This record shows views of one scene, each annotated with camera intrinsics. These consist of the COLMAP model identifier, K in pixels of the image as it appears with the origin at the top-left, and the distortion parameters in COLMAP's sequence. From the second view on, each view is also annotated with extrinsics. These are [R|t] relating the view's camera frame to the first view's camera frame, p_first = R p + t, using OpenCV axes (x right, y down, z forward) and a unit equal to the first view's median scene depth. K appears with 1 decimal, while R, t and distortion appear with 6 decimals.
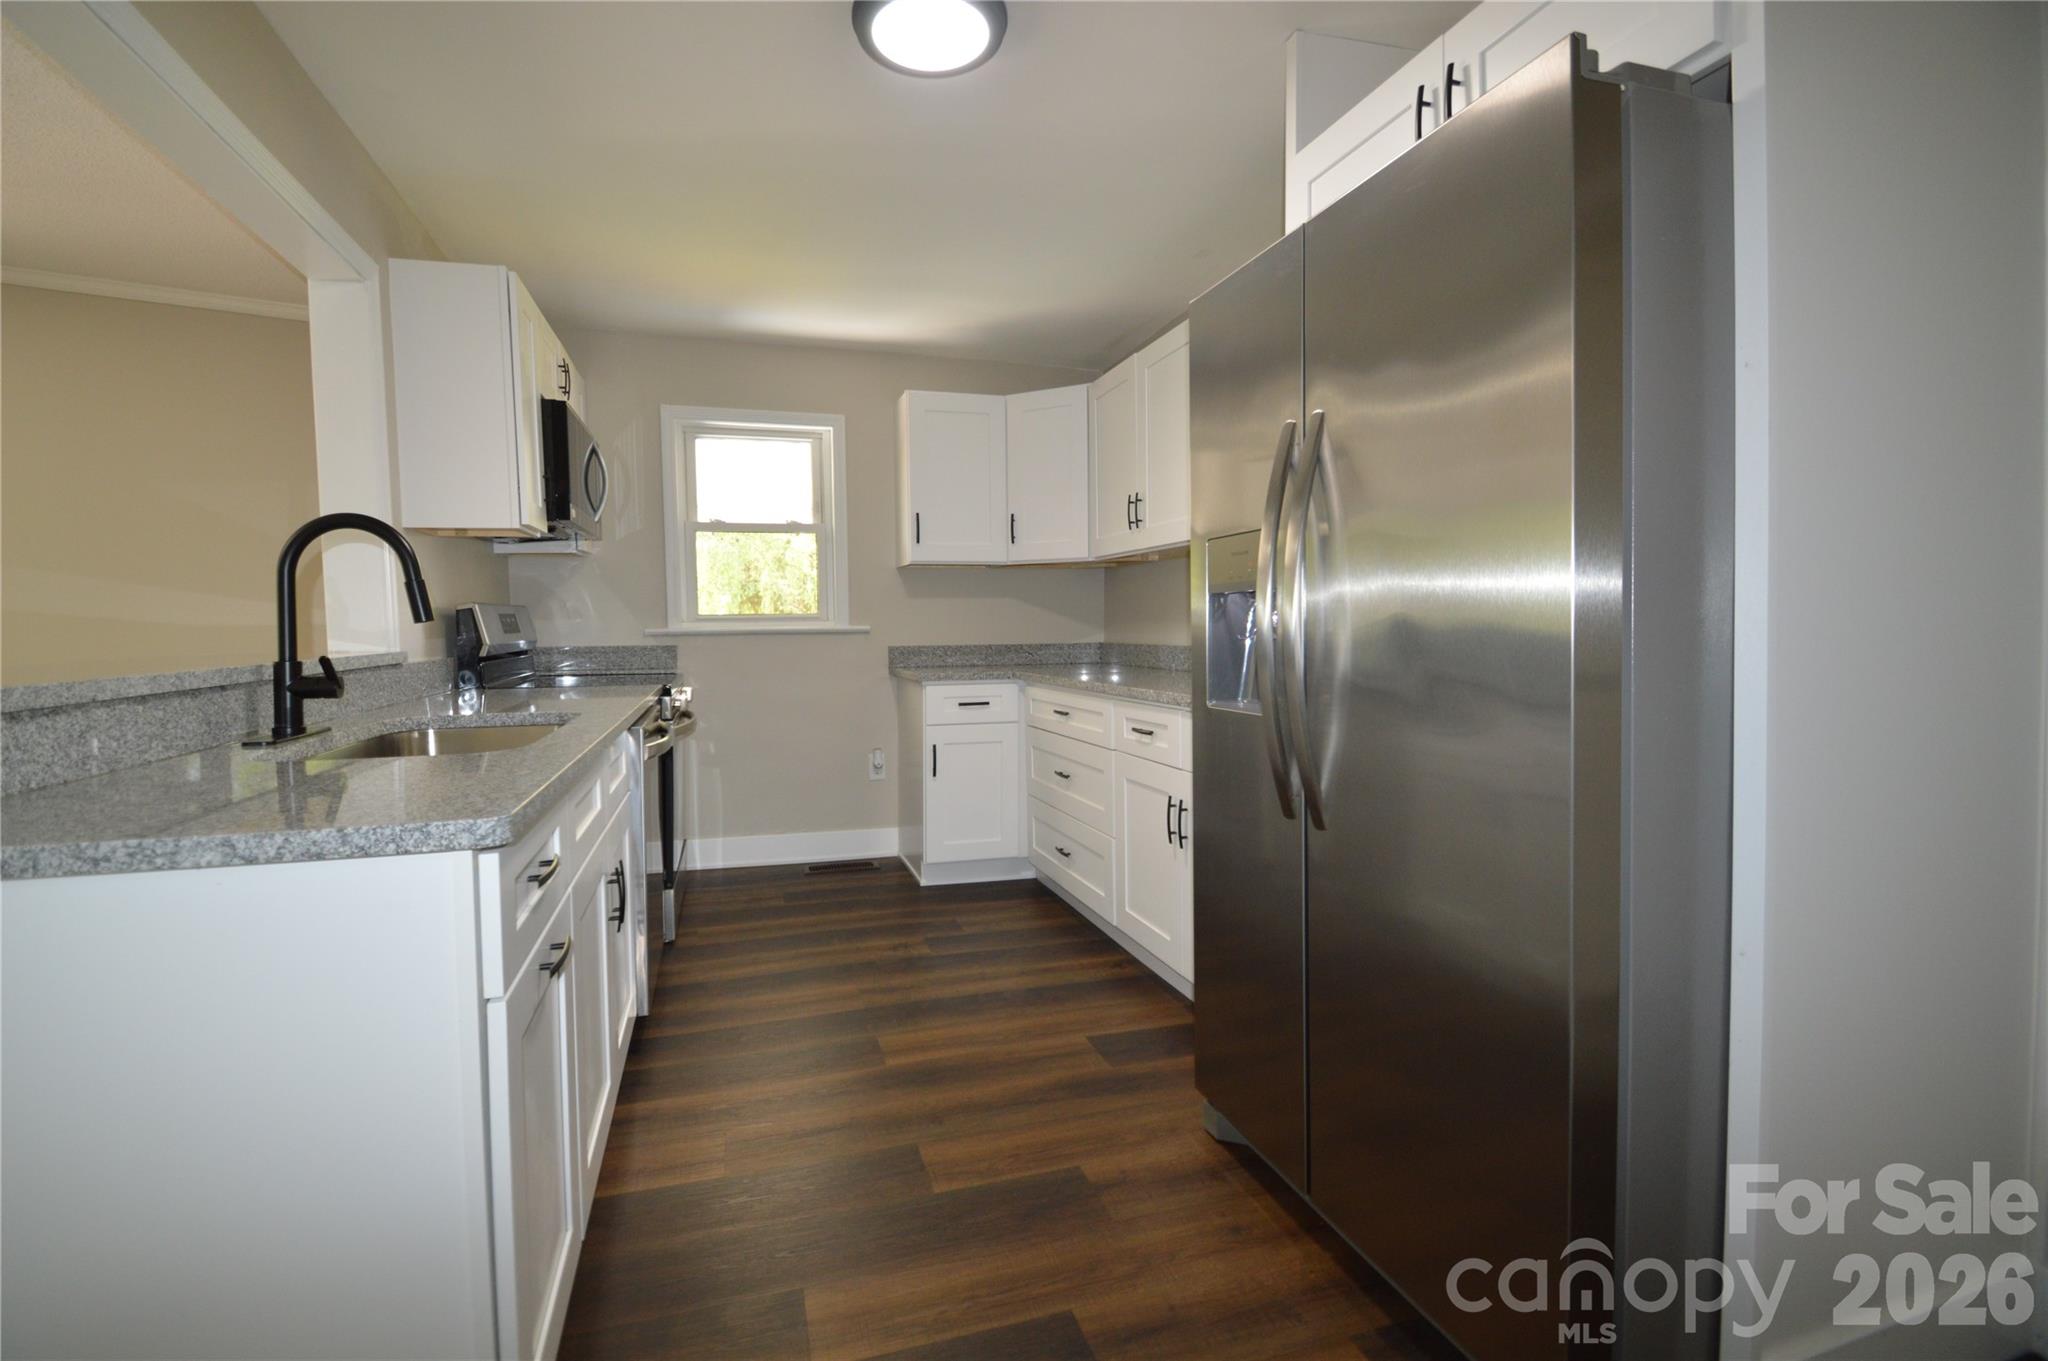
lens RADIAL K [[911.3, 0, 986.1], [0, 911.3, 658.8], [0, 0, 1]] dist [0.009384, -0.012634]
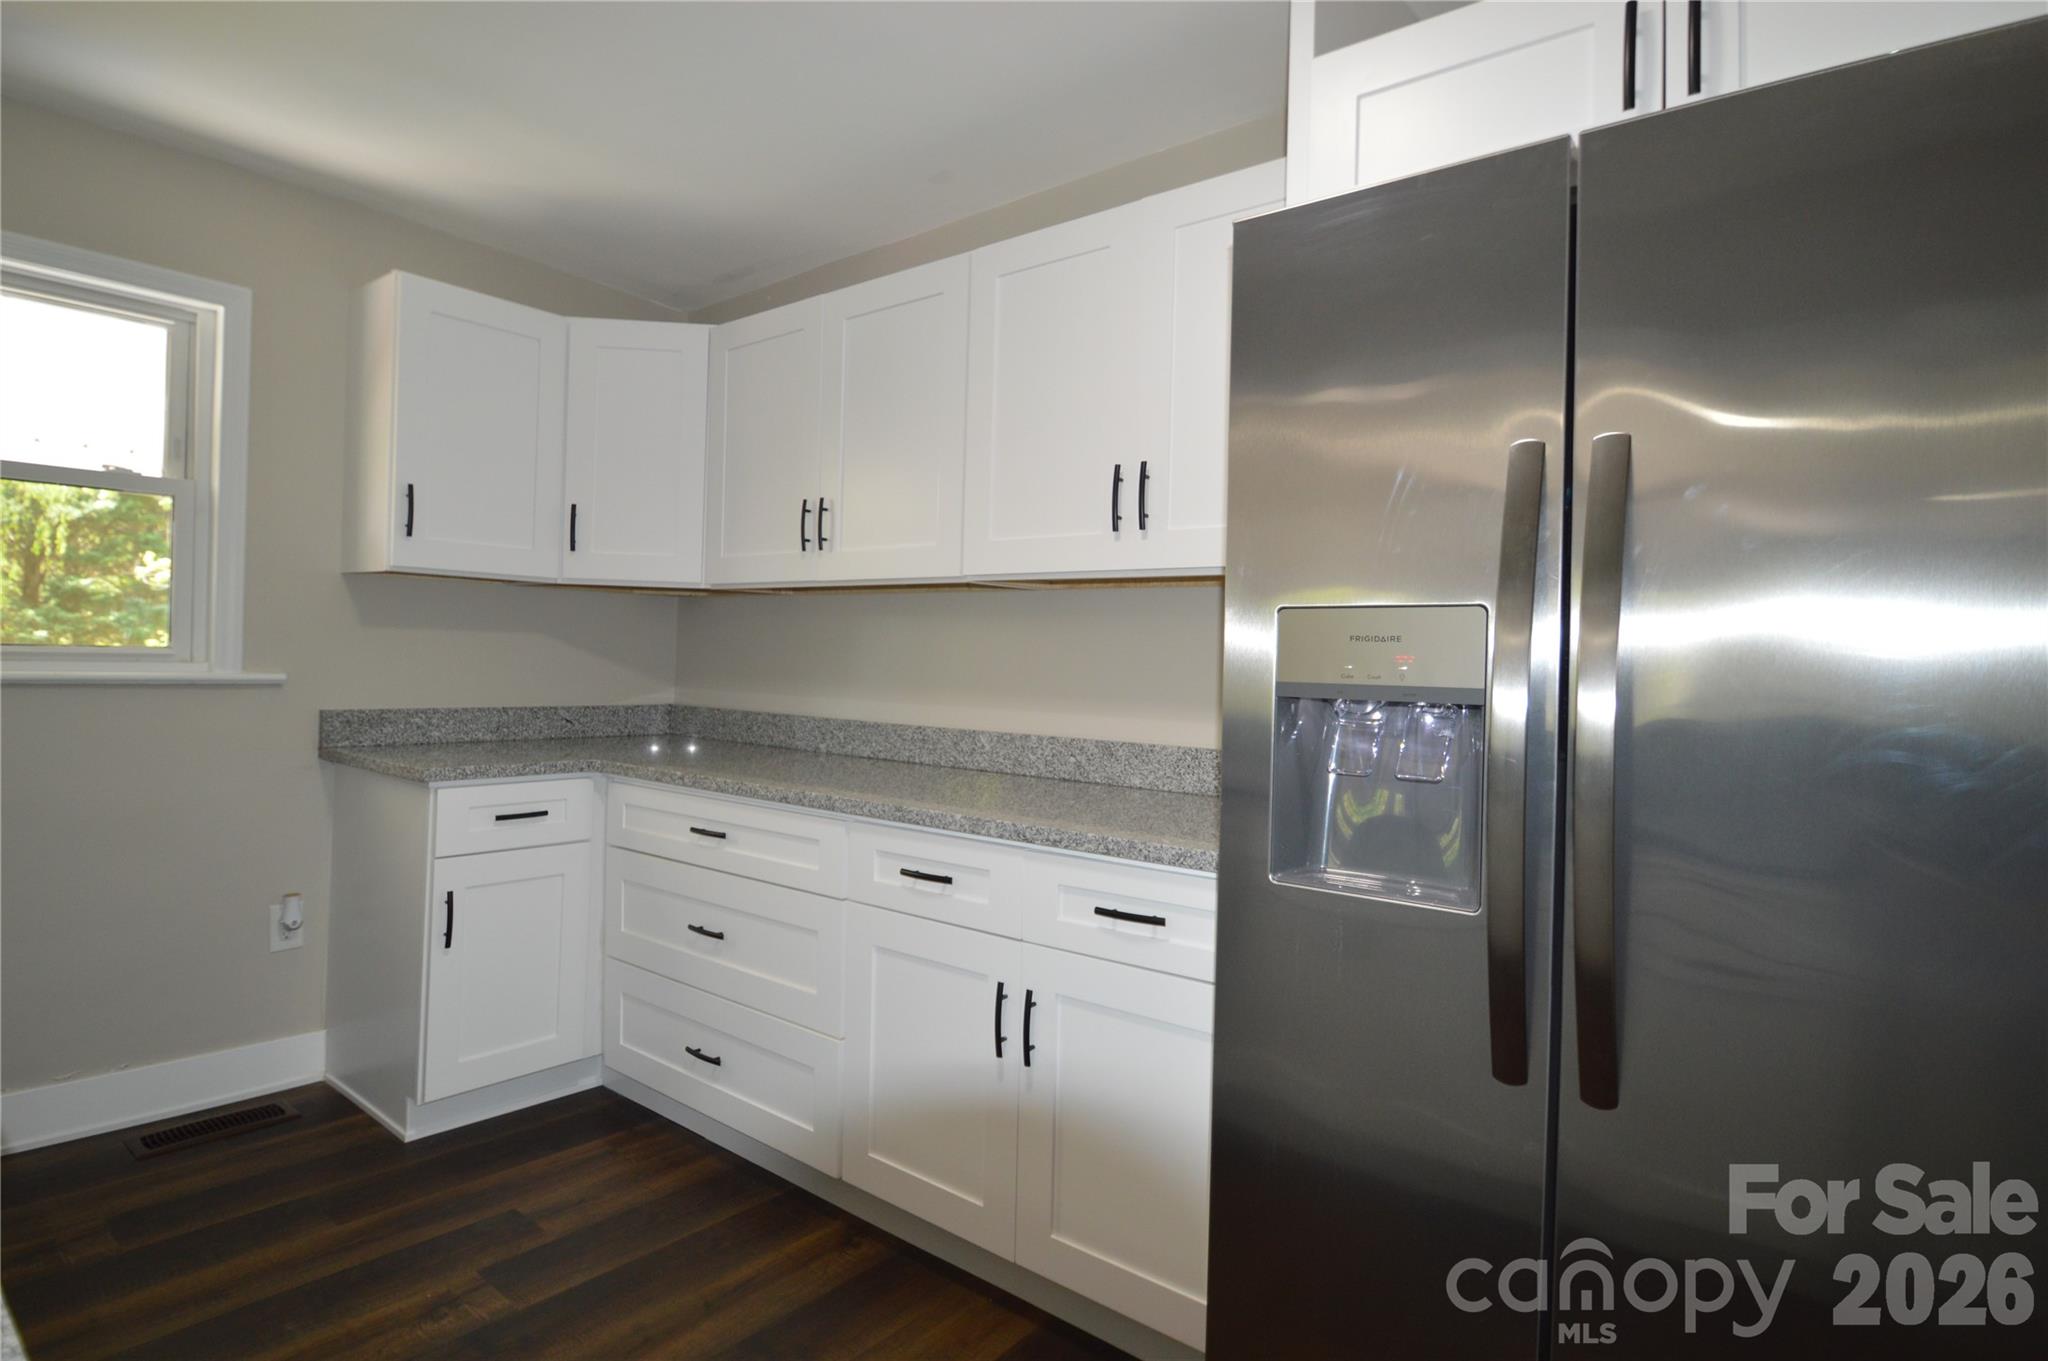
lens RADIAL K [[1081.1, 0, 1024.2], [0, 1081.1, 659.3], [0, 0, 1]] dist [-0.006133, -0.000388]
pose [[0.825082, 0.038438, 0.563704, -0.143278], [-0.018899, 0.999002, -0.040458, -0.029969], [-0.564696, 0.022728, 0.824986, 0.230144]]
